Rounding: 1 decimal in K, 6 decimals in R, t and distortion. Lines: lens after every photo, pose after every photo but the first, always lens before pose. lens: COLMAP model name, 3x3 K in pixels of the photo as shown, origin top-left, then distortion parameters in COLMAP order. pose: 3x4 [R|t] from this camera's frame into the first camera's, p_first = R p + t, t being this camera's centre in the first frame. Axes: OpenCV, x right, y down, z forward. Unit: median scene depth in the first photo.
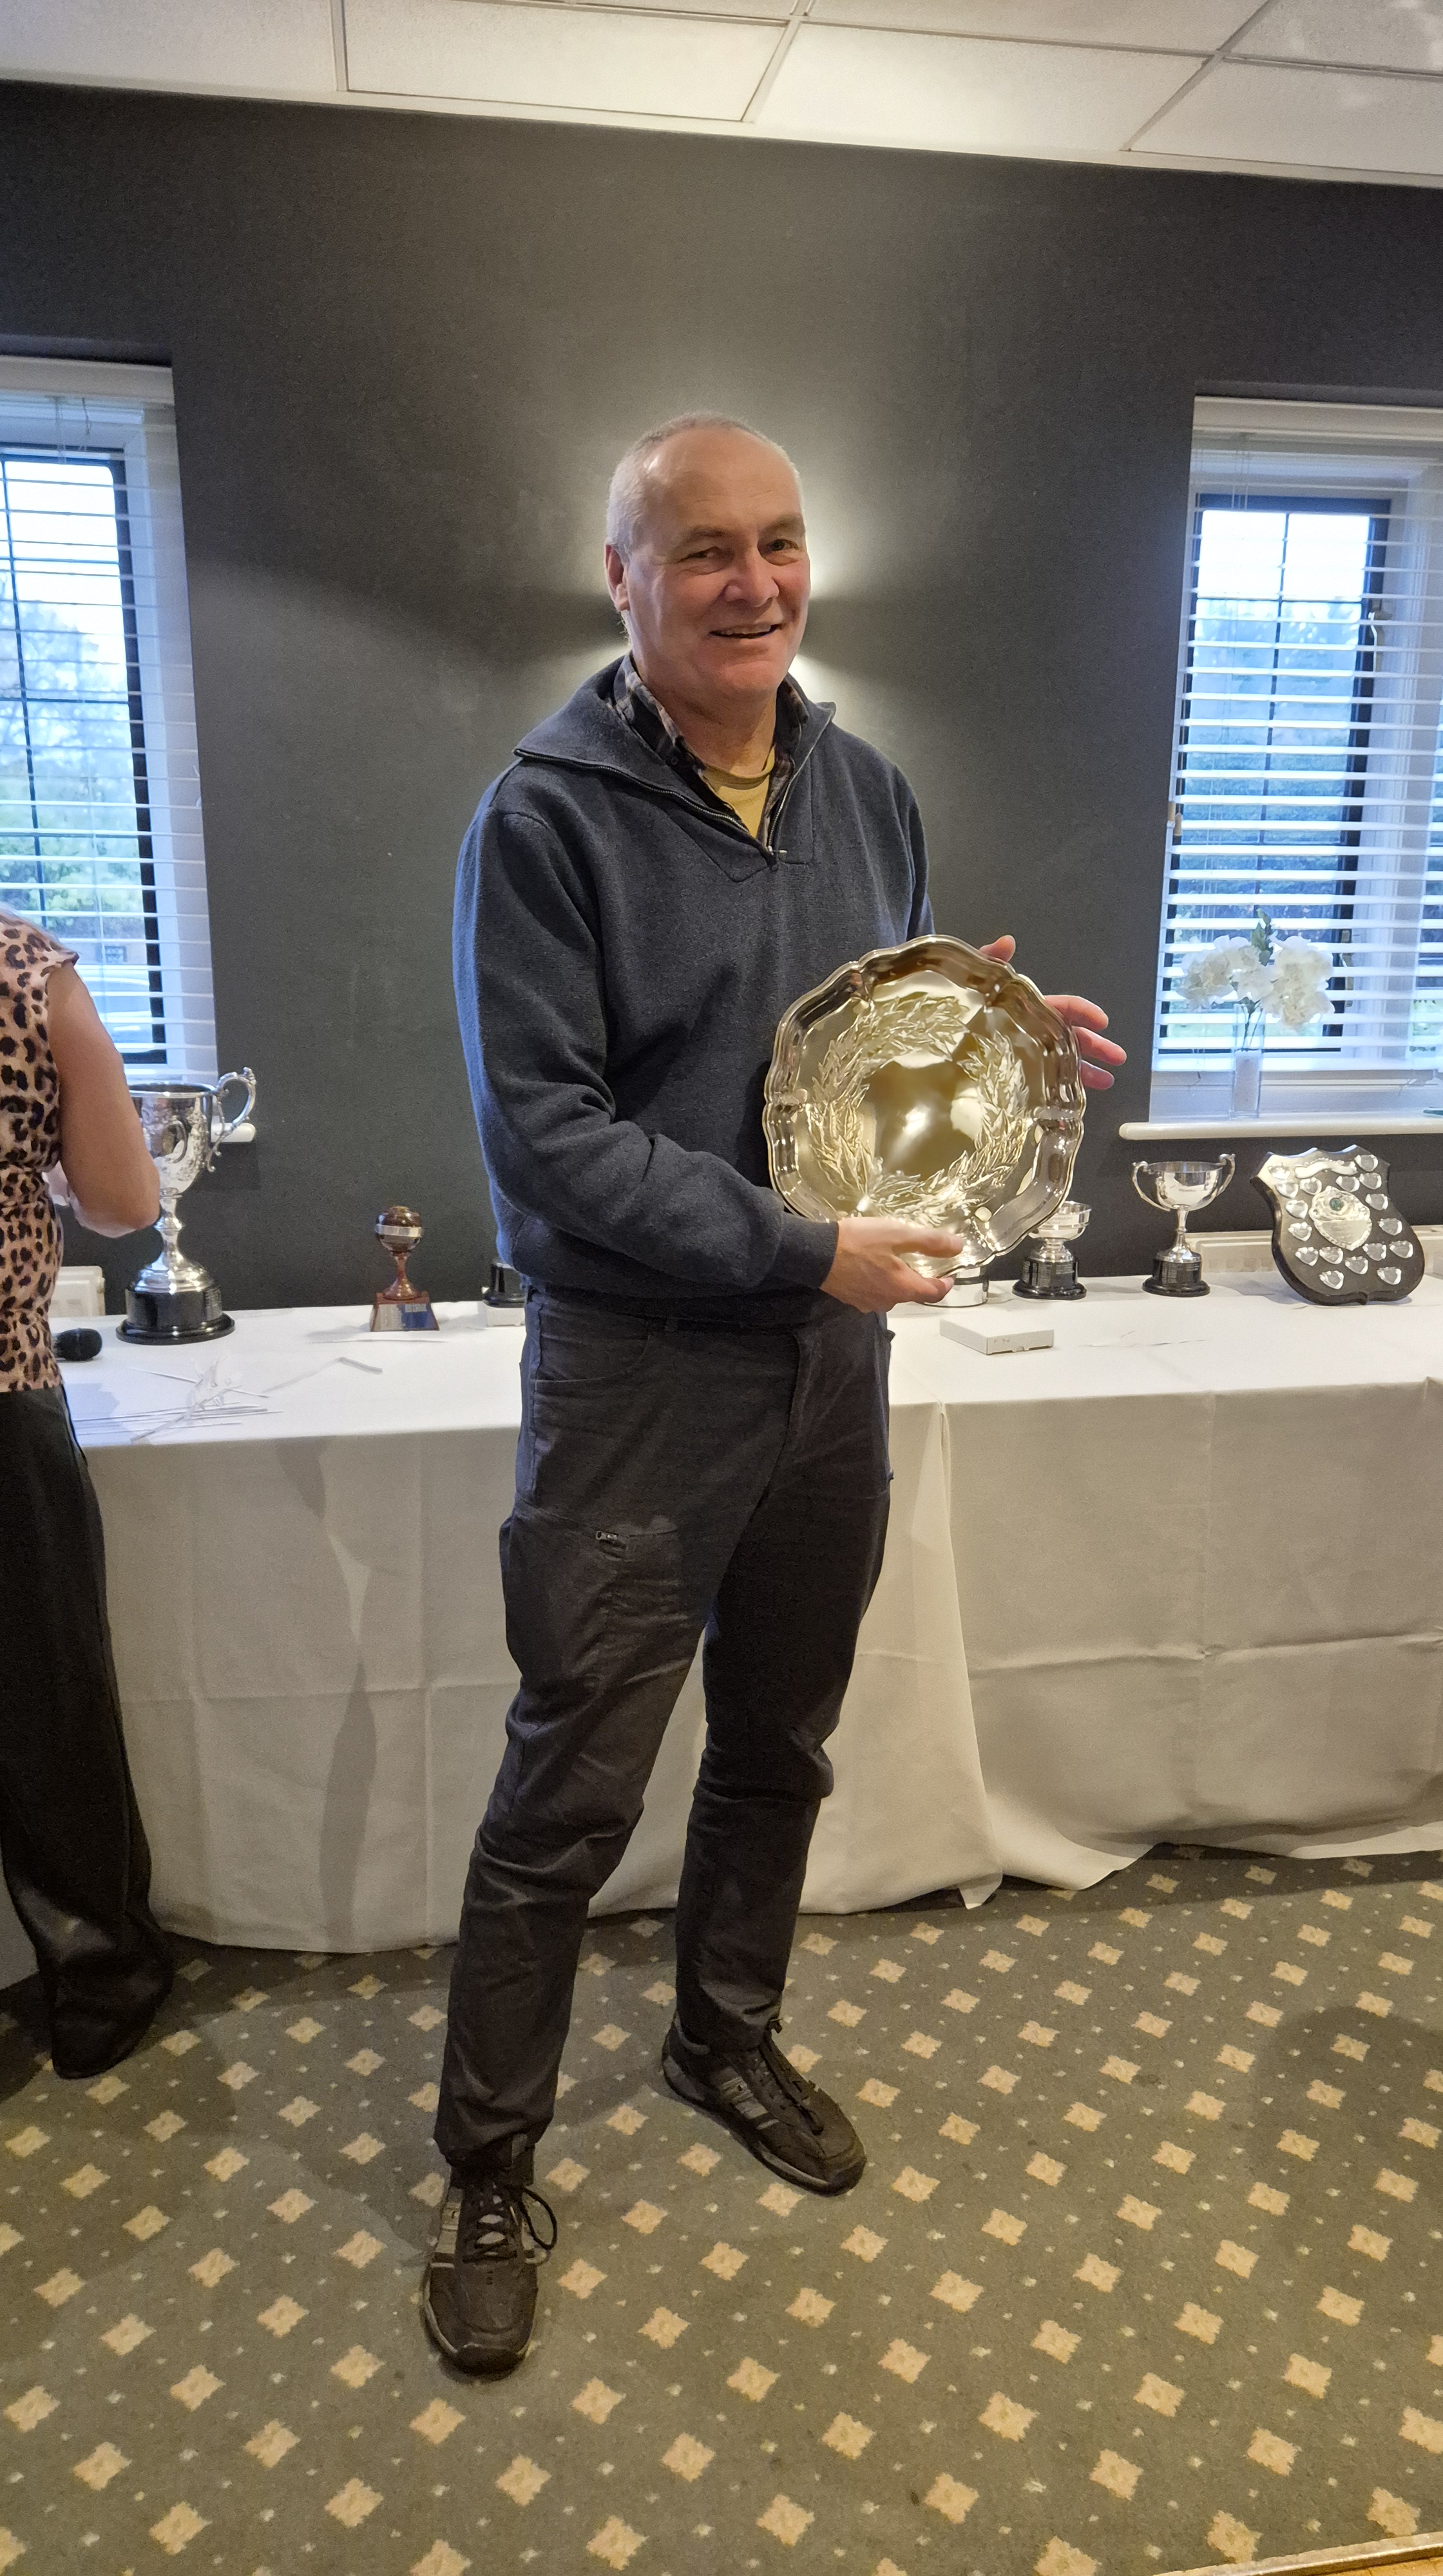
lens RADIAL K [[1682.4, 0, 684.0], [0, 1682.4, 1297.2], [0, 0, 1]] dist [0.042865, -0.047874]
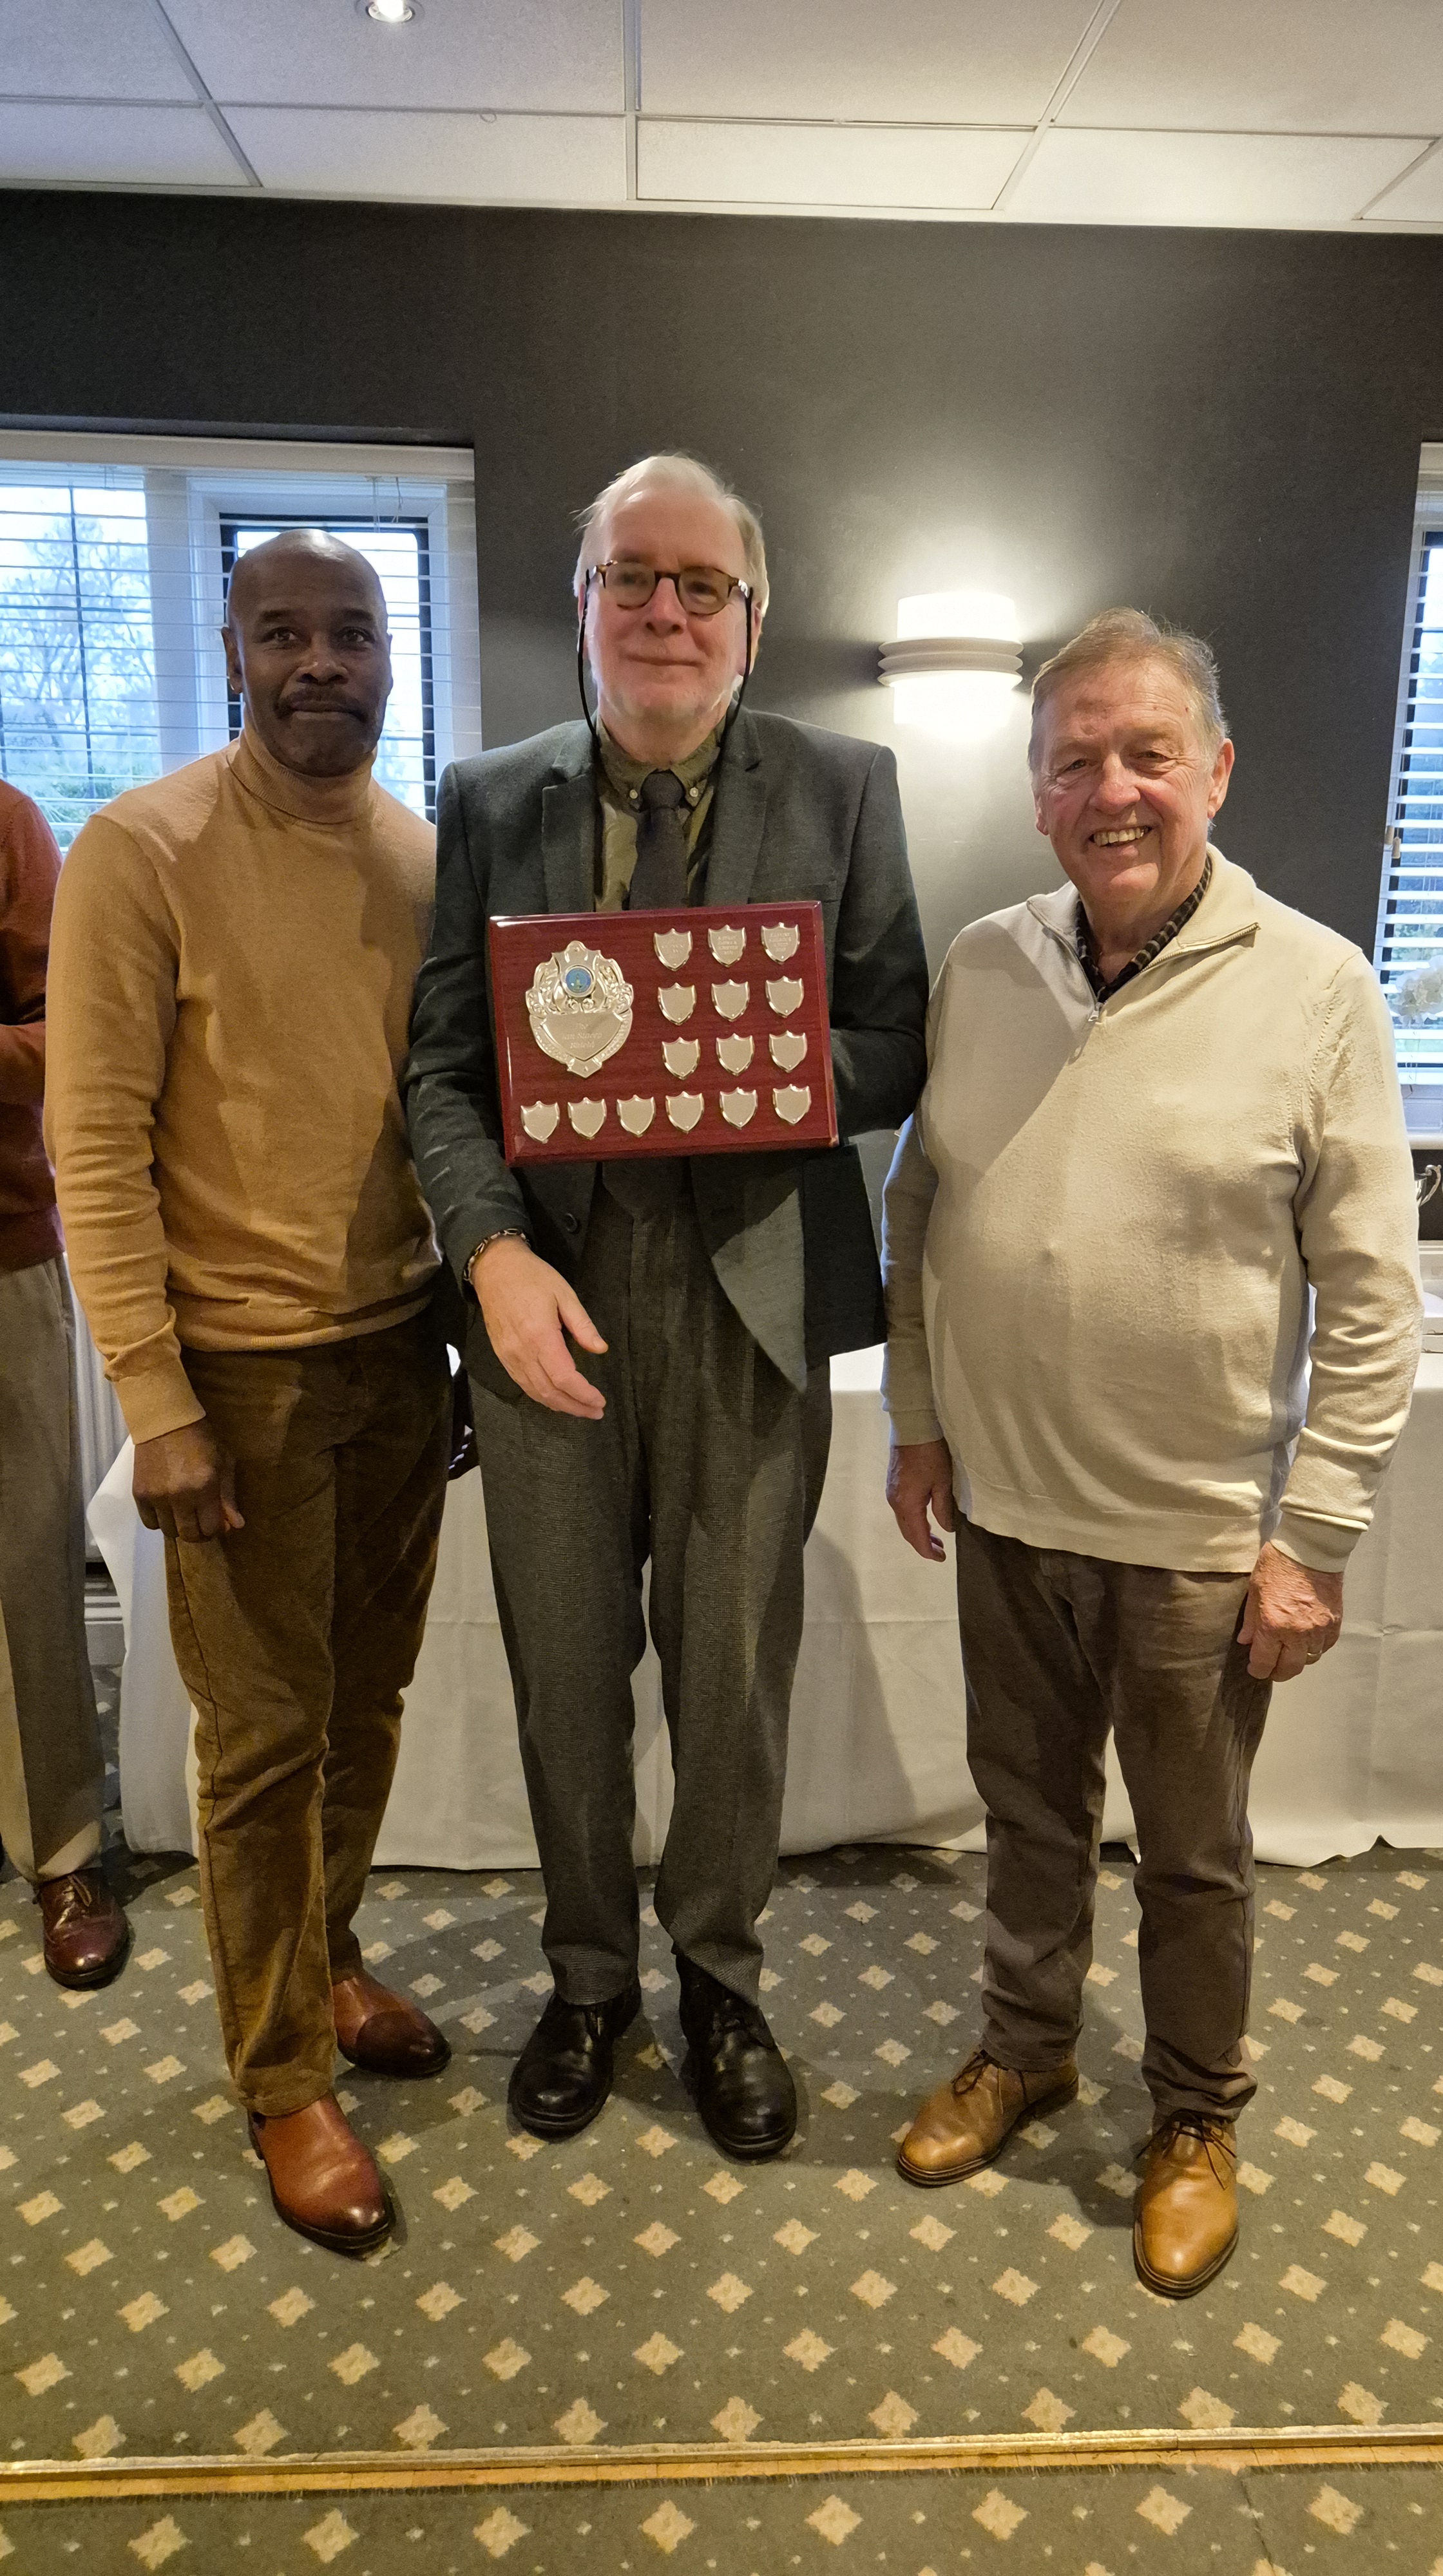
lens RADIAL K [[1682.4, 0, 711.9], [0, 1682.4, 1281.6], [0, 0, 1]] dist [0.042865, -0.047874]
pose [[0.993028, 0.032162, -0.113404, 0.001568], [-0.033059, 0.999435, -0.006035, 0.009433], [0.113145, 0.009742, 0.993531, -0.106140]]
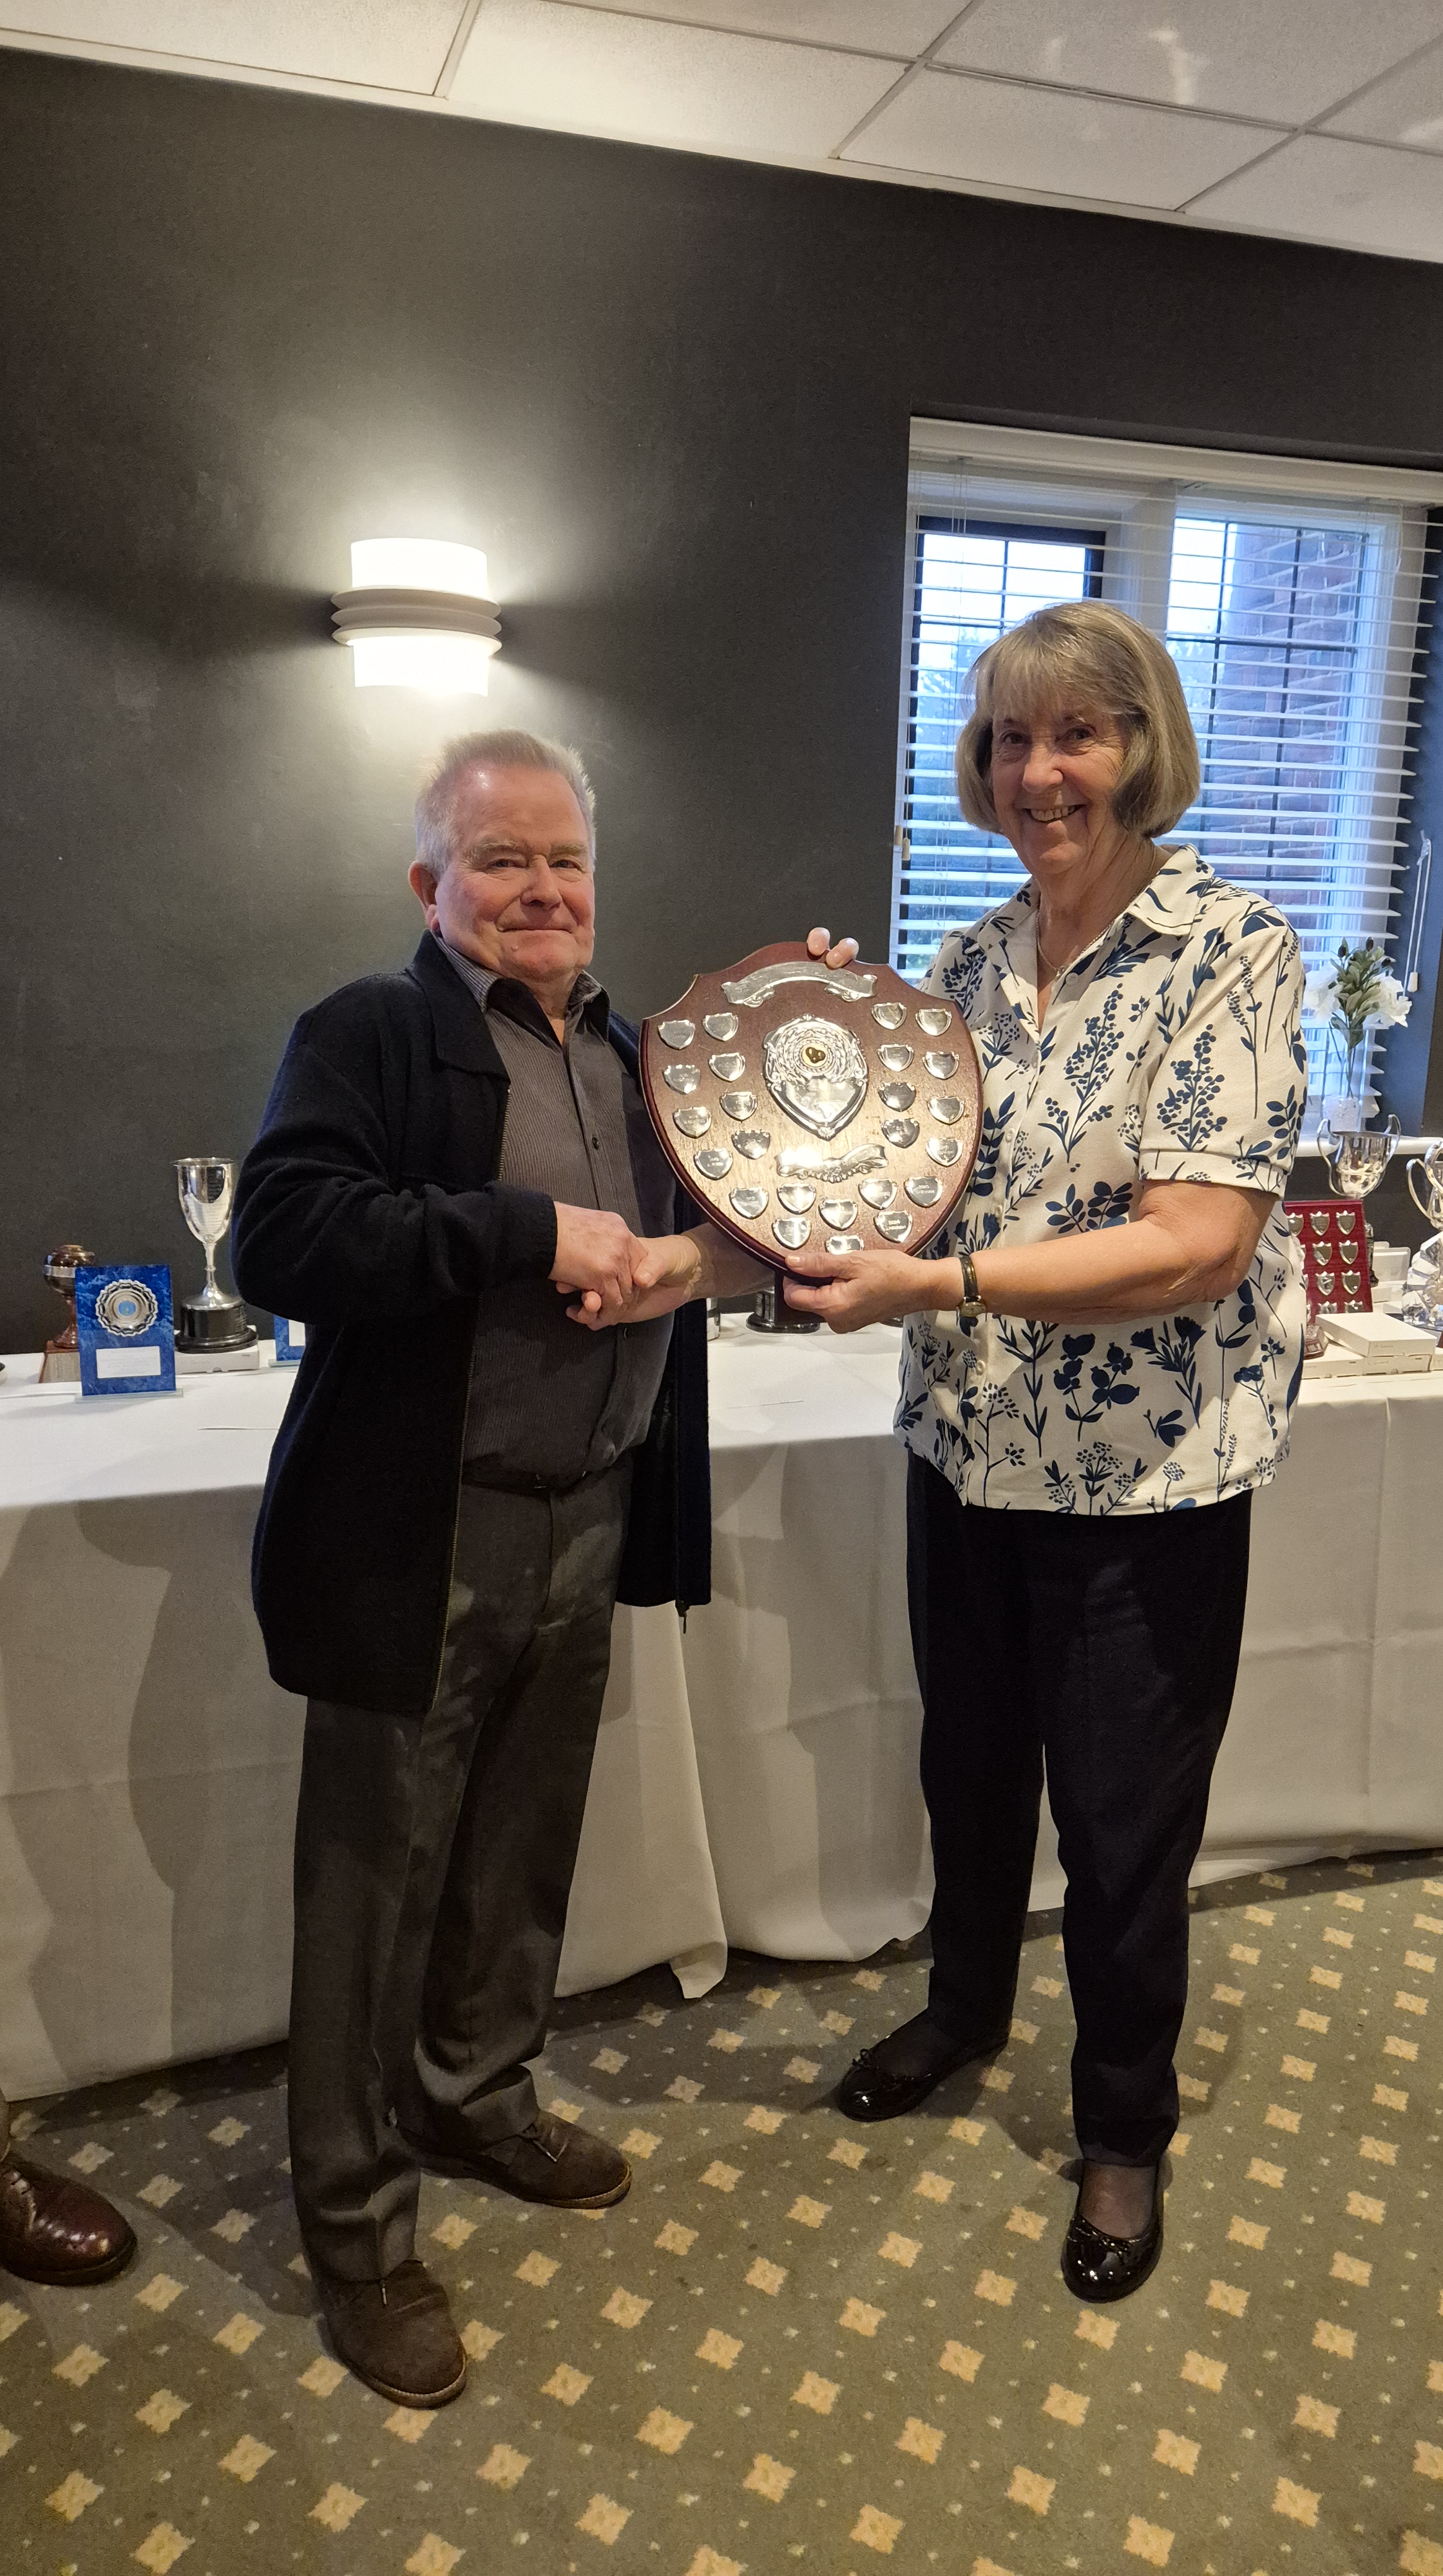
lens RADIAL K [[1682.4, 0, 692.9], [0, 1682.4, 1285.4], [0, 0, 1]] dist [0.042865, -0.047874]
pose [[0.991130, -0.012689, 0.132290, 0.046761], [0.014785, 0.999780, -0.014879, -0.015207], [-0.132073, 0.016703, 0.991099, 0.057834]]
